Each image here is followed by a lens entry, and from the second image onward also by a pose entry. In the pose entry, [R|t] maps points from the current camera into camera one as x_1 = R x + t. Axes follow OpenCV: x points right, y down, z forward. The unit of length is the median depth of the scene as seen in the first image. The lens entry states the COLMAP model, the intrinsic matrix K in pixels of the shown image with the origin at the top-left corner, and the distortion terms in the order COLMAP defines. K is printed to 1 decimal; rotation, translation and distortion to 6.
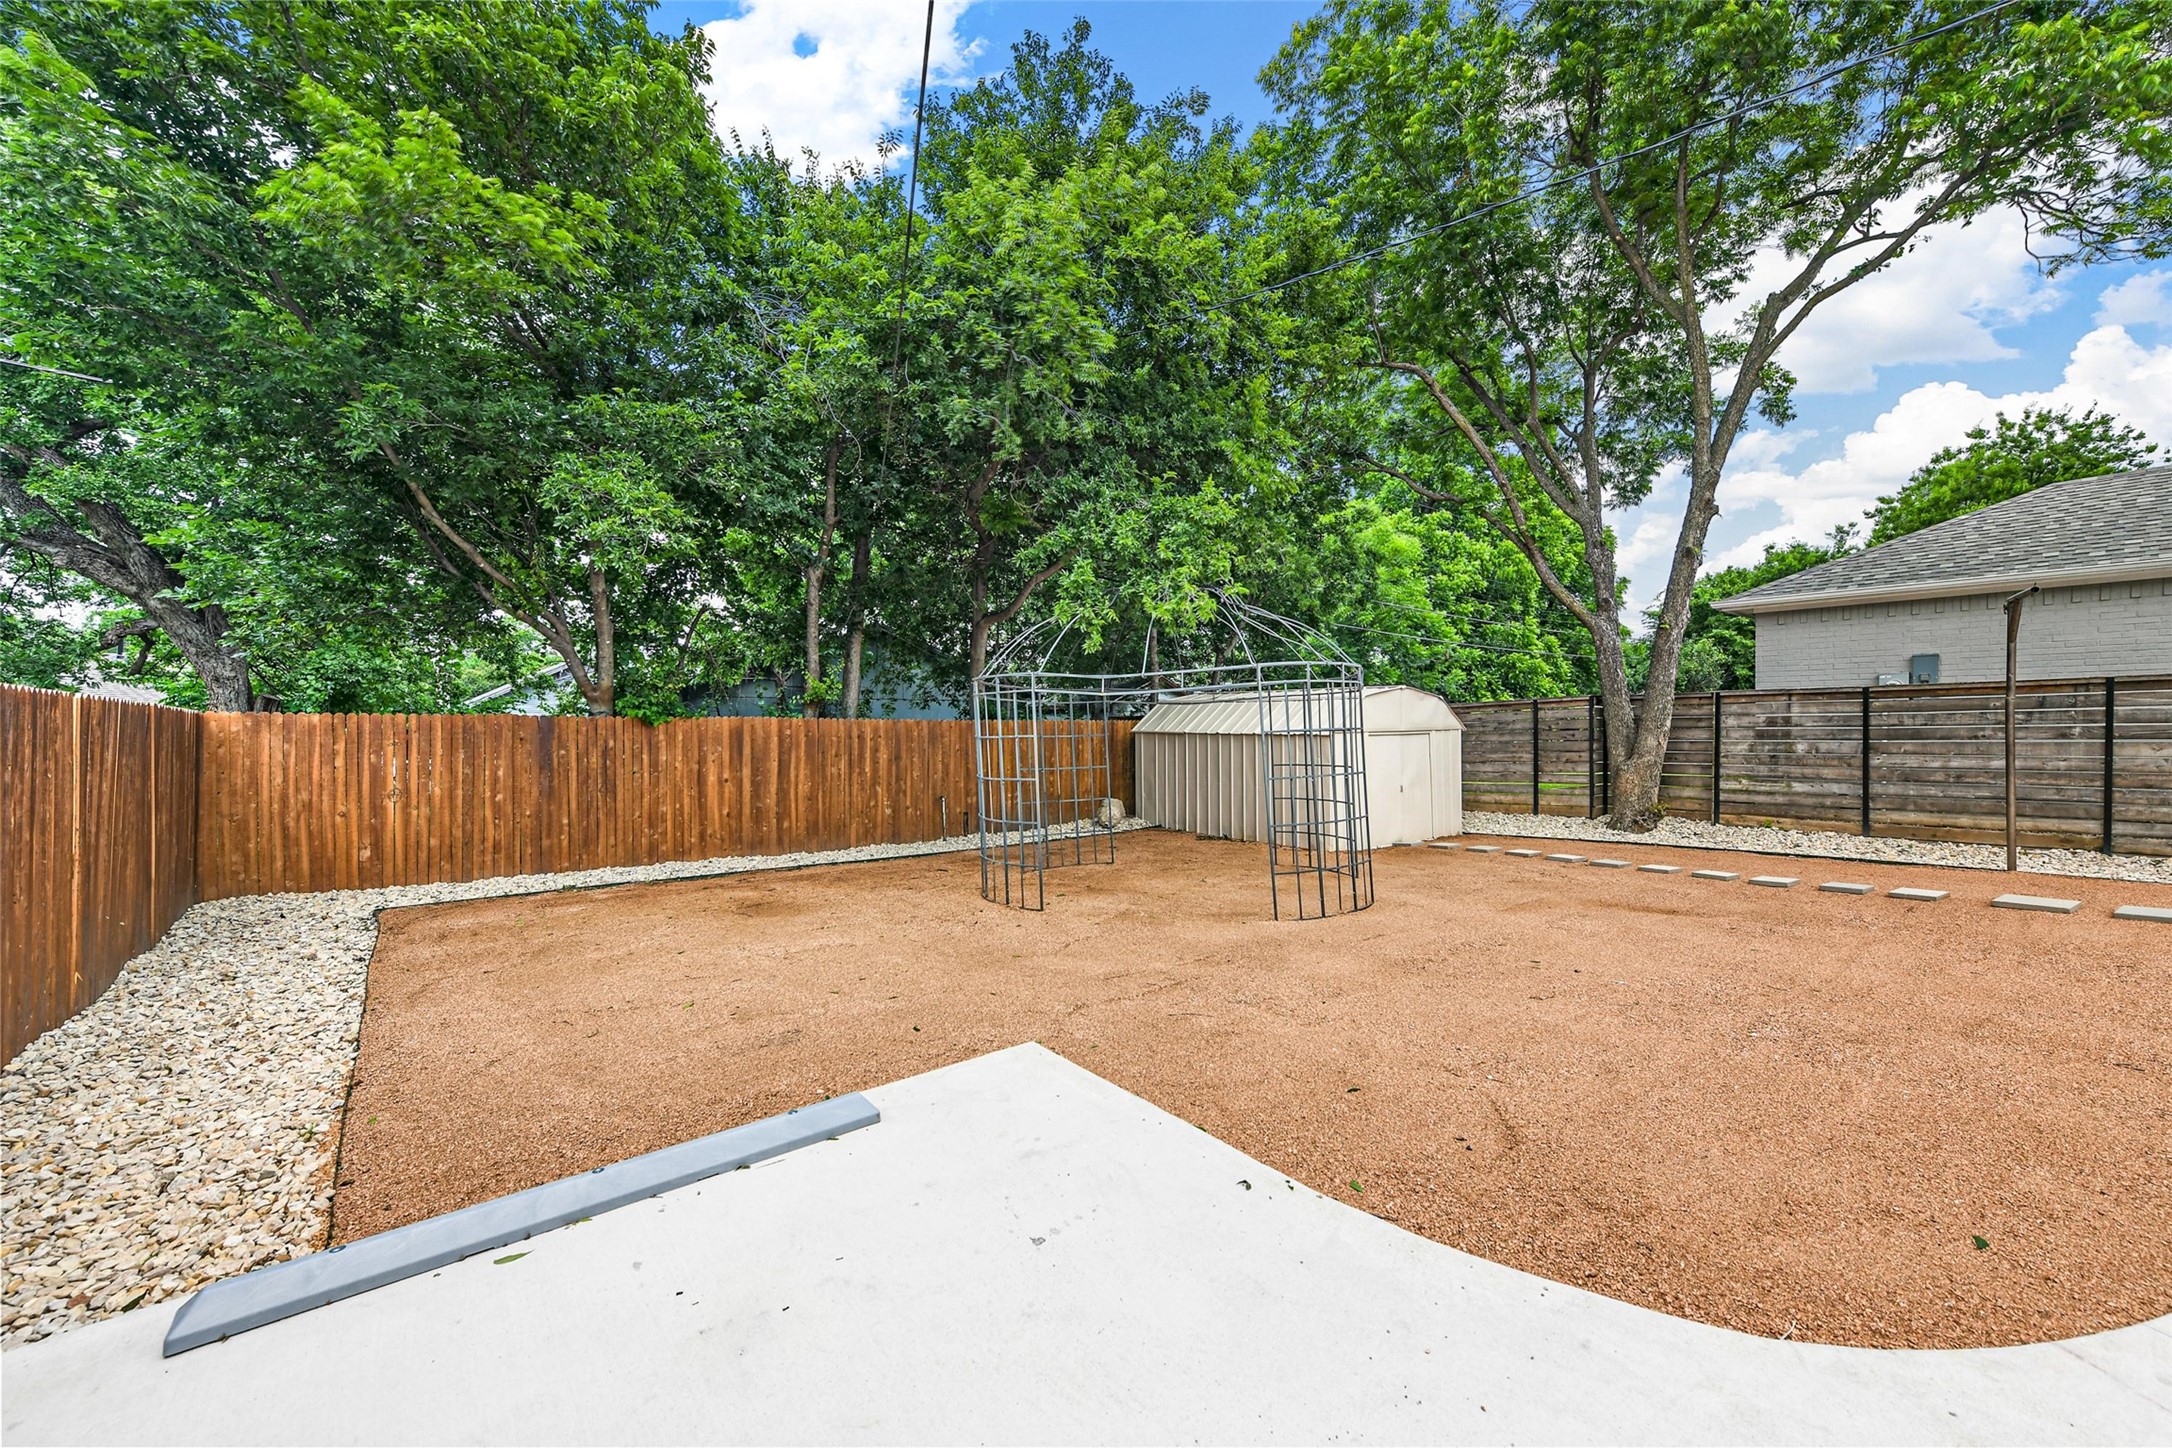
lens RADIAL K [[845.4, 0, 1088.7], [0, 845.4, 725.2], [0, 0, 1]] dist [0.013528, 0.000439]
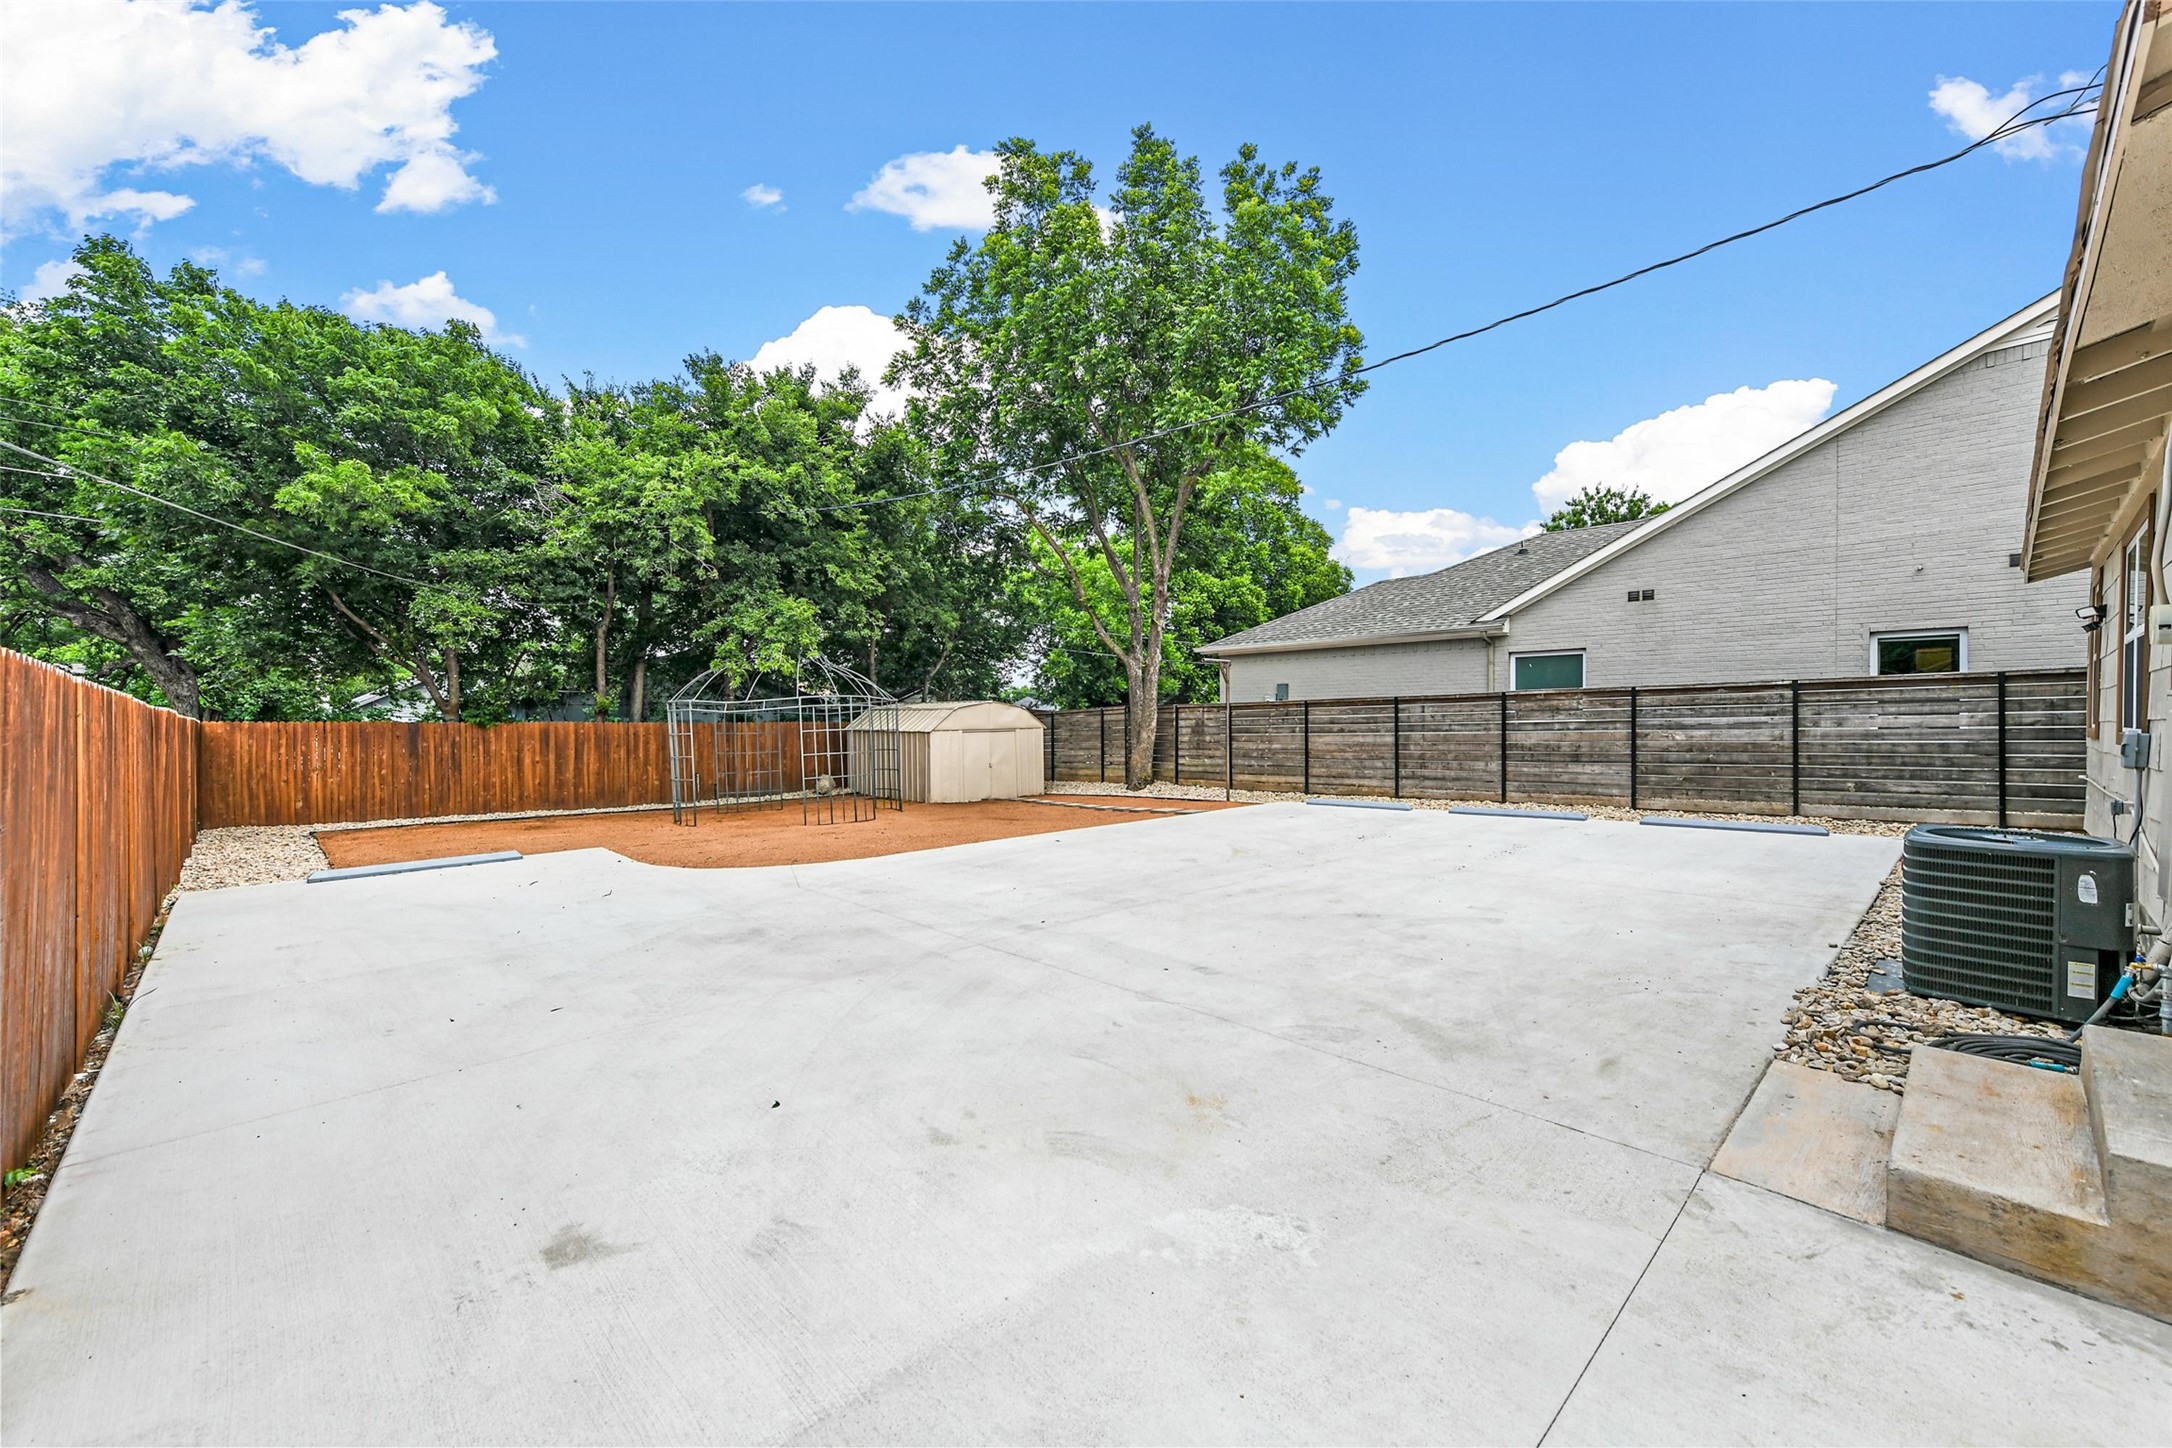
lens RADIAL K [[845.4, 0, 1088.7], [0, 845.4, 725.2], [0, 0, 1]] dist [0.013528, 0.000439]
pose [[0.995631, -0.002653, 0.093338, 0.456379], [0.002067, 0.999978, 0.006380, -0.011821], [-0.093353, -0.006160, 0.995614, -0.687065]]
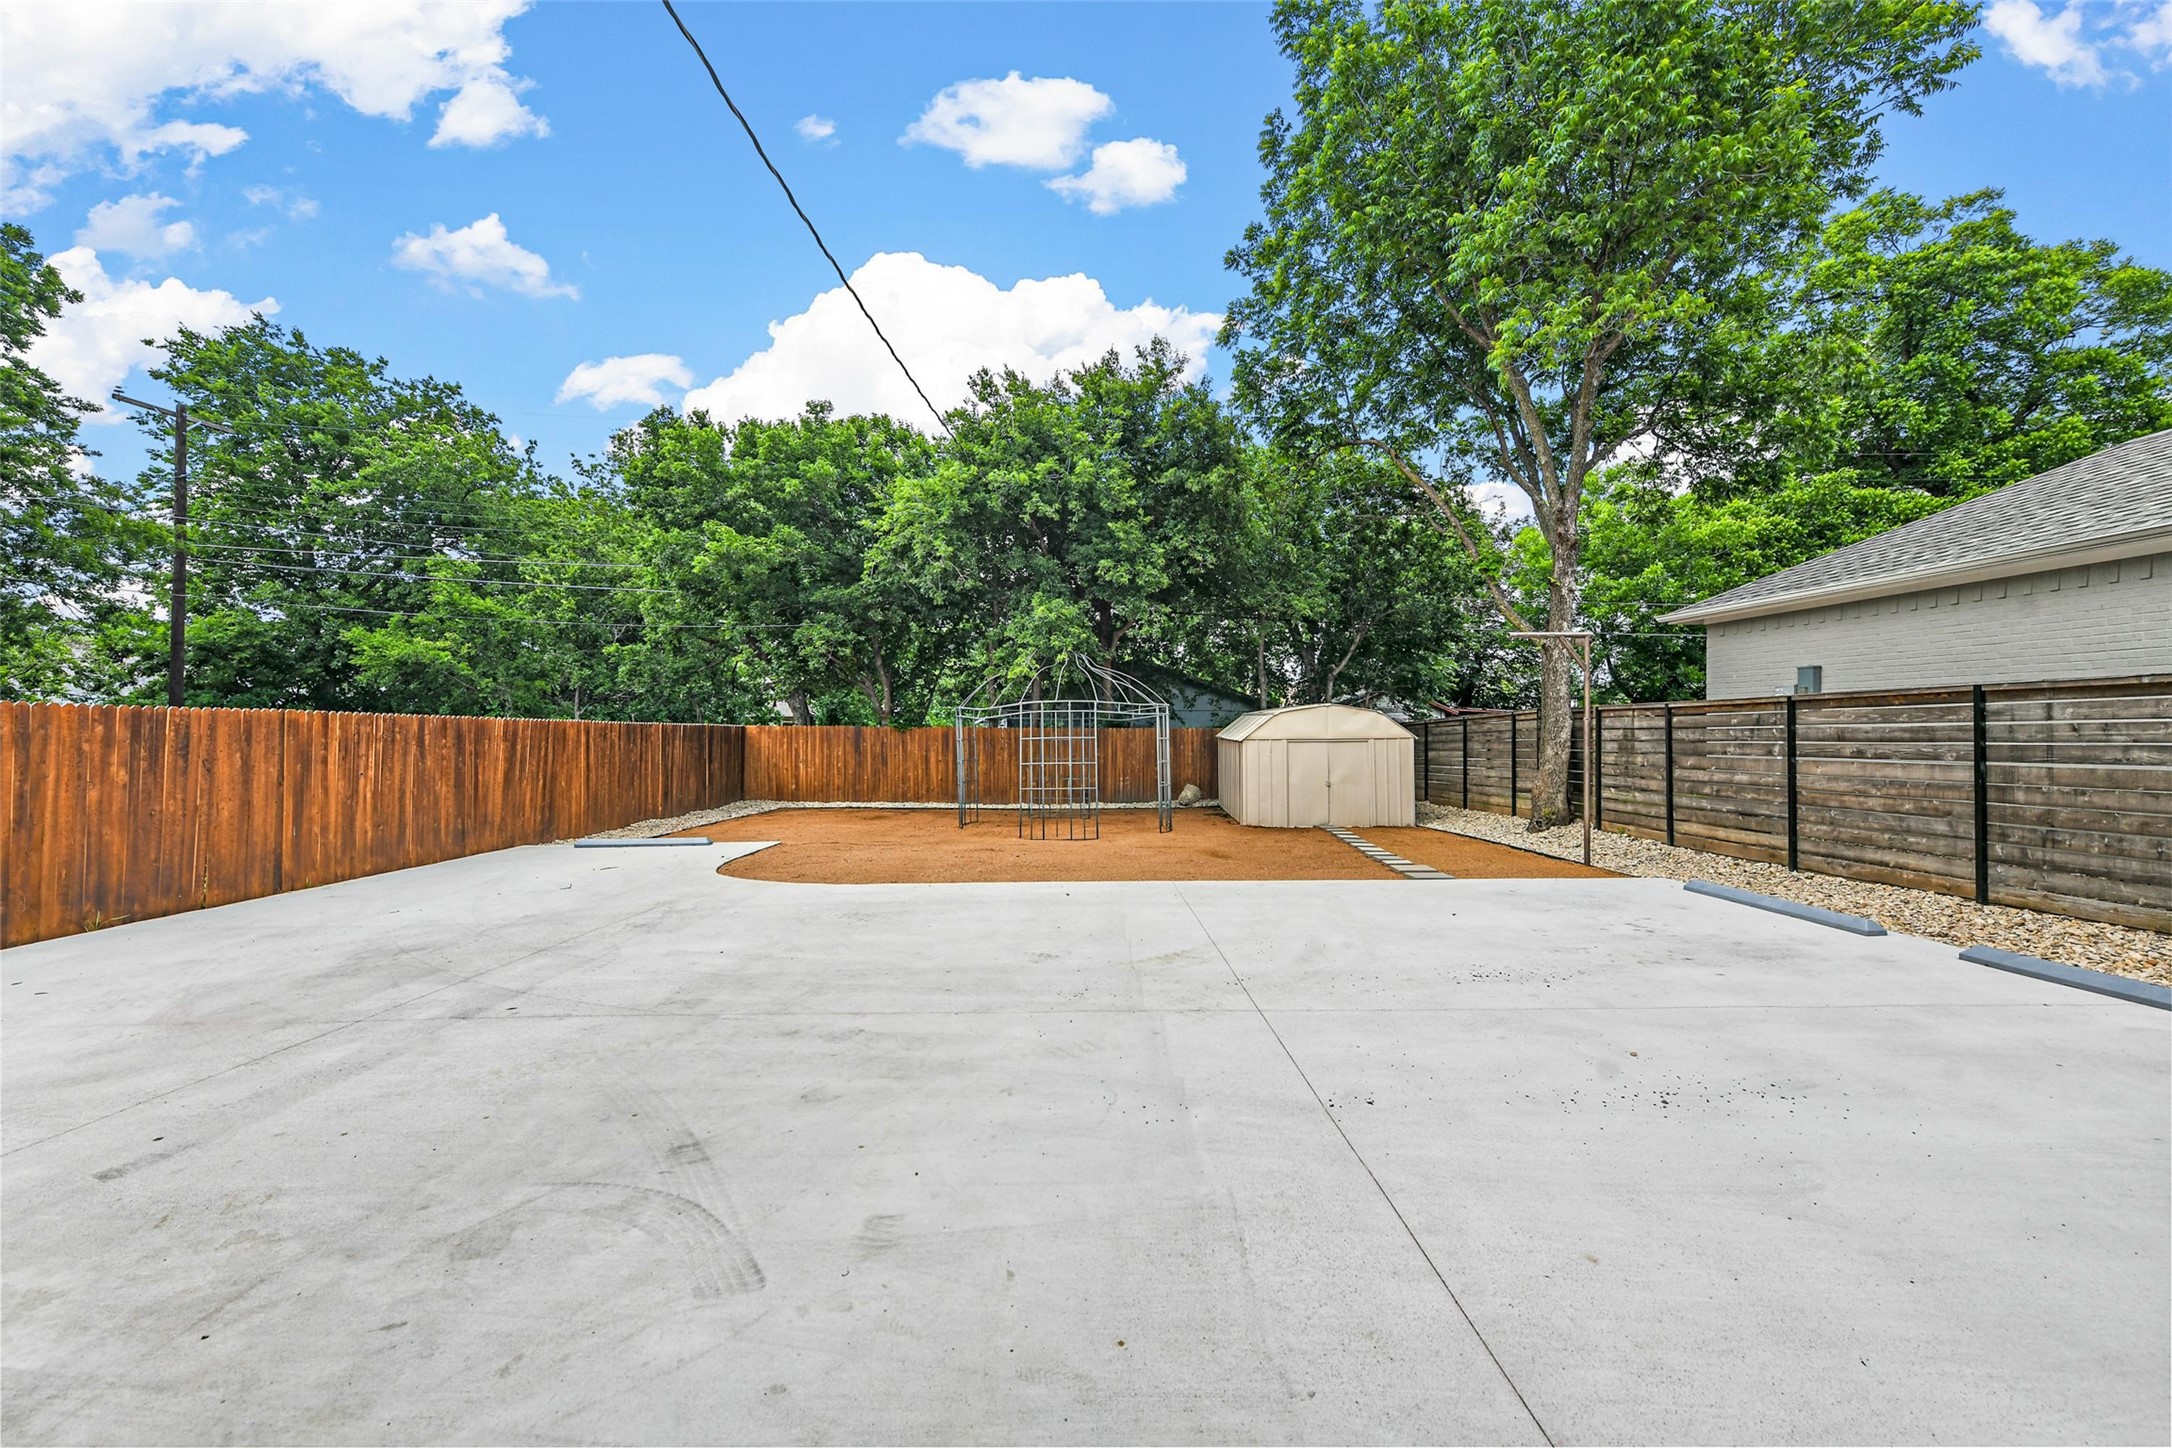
lens RADIAL K [[845.4, 0, 1088.7], [0, 845.4, 725.2], [0, 0, 1]] dist [0.013528, 0.000439]
pose [[0.789163, 0.003008, -0.614177, 0.979875], [-0.001944, 0.999995, 0.002400, -0.018454], [0.614181, -0.000700, 0.789165, -0.262857]]
